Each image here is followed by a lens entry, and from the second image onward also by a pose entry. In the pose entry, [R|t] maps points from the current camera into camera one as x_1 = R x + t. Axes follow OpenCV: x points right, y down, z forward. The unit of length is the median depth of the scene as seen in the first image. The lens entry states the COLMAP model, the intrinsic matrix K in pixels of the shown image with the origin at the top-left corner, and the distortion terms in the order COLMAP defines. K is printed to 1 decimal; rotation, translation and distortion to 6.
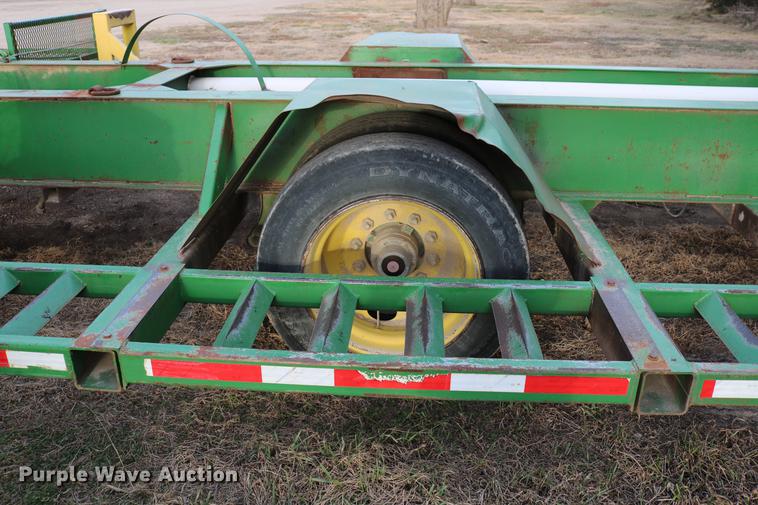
lens RADIAL K [[691.2, 0, 379.0], [0, 691.2, 252.5], [0, 0, 1]] dist [-0.142080, 0.128777]
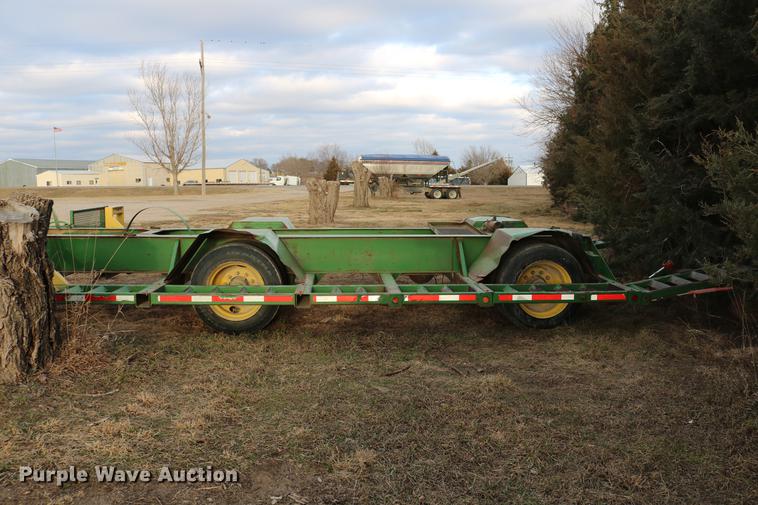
lens RADIAL K [[691.2, 0, 379.0], [0, 691.2, 252.5], [0, 0, 1]] dist [-0.142080, 0.128777]
pose [[0.993585, -0.011397, 0.112510, 0.242833], [0.042675, 0.959137, -0.279706, 0.592268], [-0.104725, 0.282713, 0.953470, -1.550438]]
